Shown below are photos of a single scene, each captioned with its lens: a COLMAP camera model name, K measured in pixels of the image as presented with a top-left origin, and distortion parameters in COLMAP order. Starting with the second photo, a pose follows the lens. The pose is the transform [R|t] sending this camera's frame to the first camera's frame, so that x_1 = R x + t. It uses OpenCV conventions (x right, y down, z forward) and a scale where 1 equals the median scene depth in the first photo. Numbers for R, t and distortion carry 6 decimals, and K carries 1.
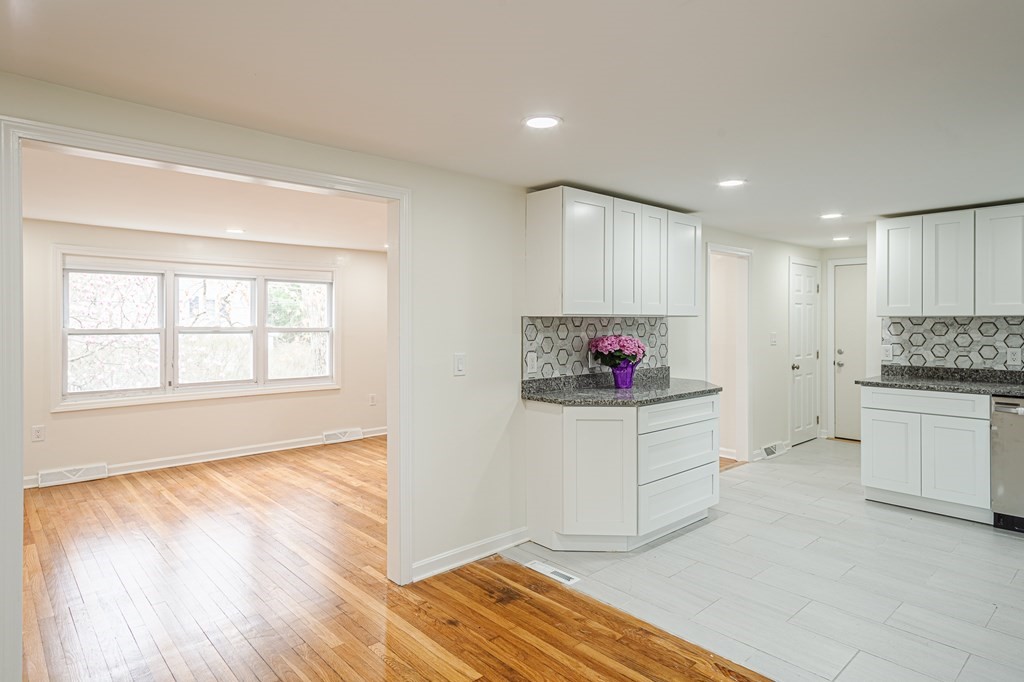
lens RADIAL K [[576.0, 0, 507.0], [0, 576.0, 331.9], [0, 0, 1]] dist [0.011401, 0.000135]
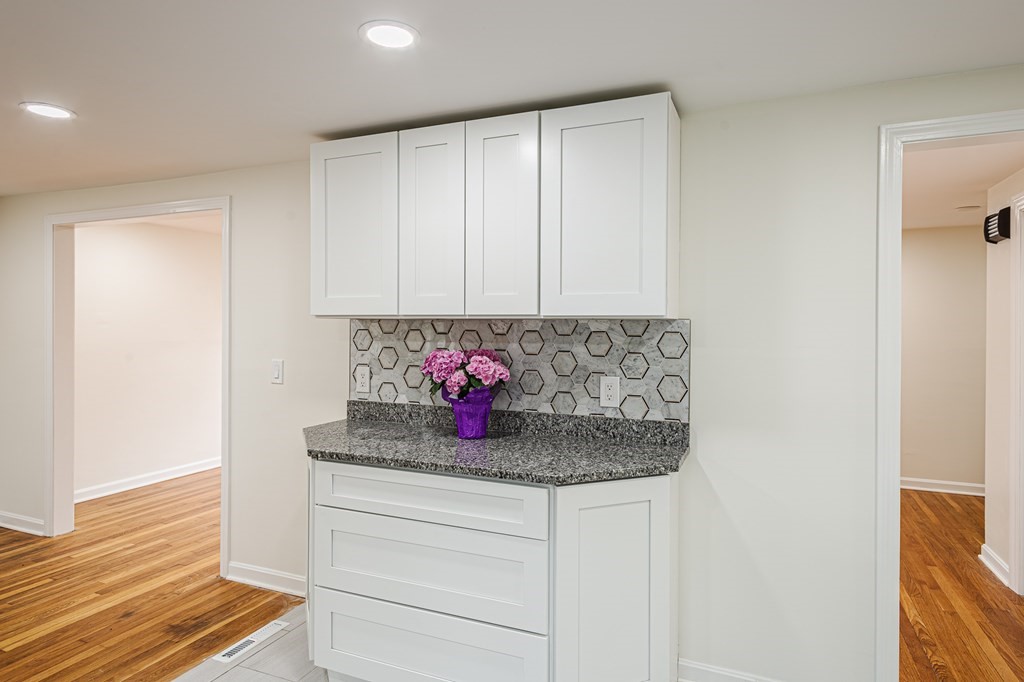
lens RADIAL K [[576.0, 0, 515.3], [0, 576.0, 338.1], [0, 0, 1]] dist [0.011401, 0.000135]
pose [[0.429266, 0.017720, -0.903004, 0.845978], [-0.025946, 0.999637, 0.007283, -0.012554], [0.902805, 0.020303, 0.429570, 0.875003]]
